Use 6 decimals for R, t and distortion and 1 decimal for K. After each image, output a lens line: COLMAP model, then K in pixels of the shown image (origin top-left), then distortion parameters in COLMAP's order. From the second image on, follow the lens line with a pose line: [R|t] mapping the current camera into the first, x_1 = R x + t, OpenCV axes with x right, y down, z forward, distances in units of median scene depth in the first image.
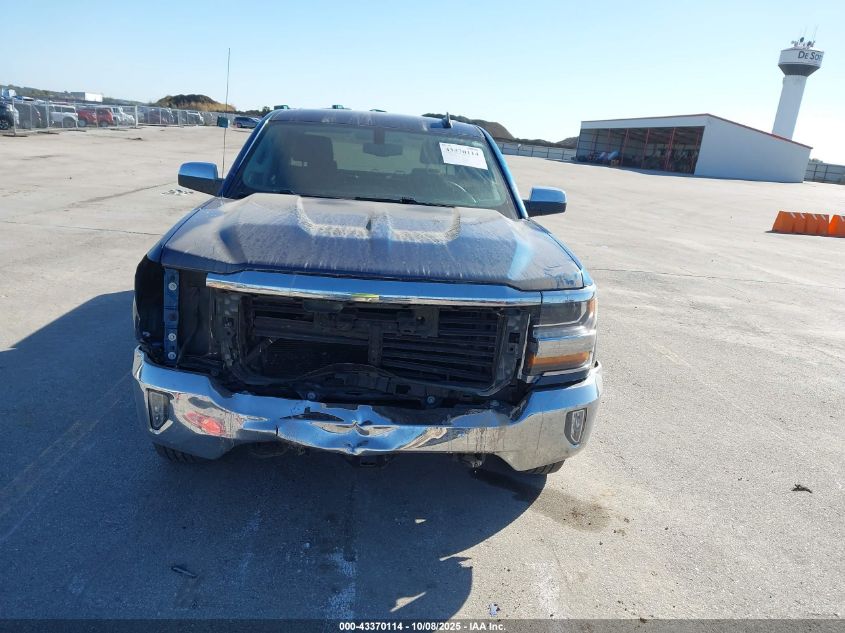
lens RADIAL K [[696.9, 0, 422.5], [0, 696.9, 316.5], [0, 0, 1]] dist [0.004546, 0.001376]
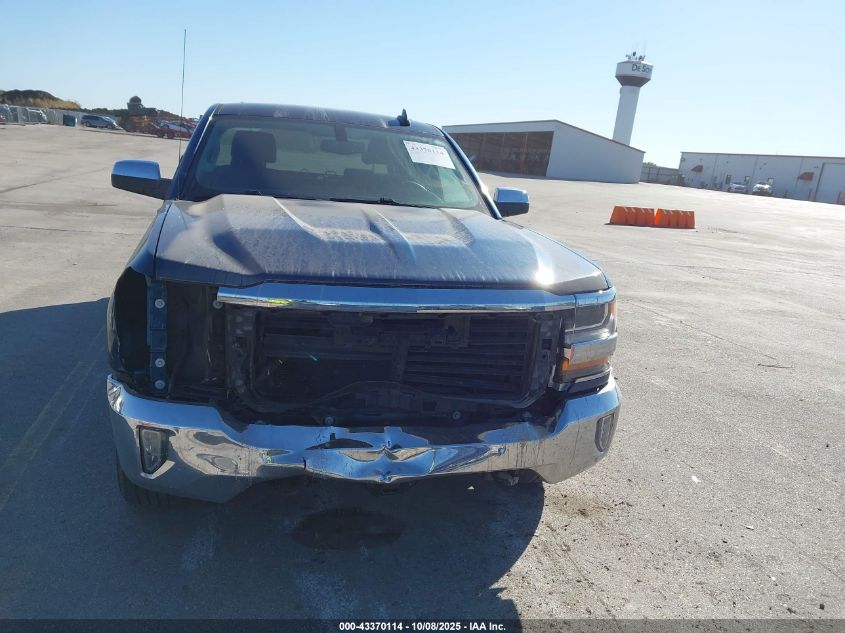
lens RADIAL K [[696.9, 0, 422.5], [0, 696.9, 316.5], [0, 0, 1]] dist [0.004546, 0.001376]
pose [[0.979195, -0.040666, 0.198803, -0.216634], [0.041671, 0.999131, -0.000871, -0.013240], [-0.198595, 0.009137, 0.980039, 0.103224]]
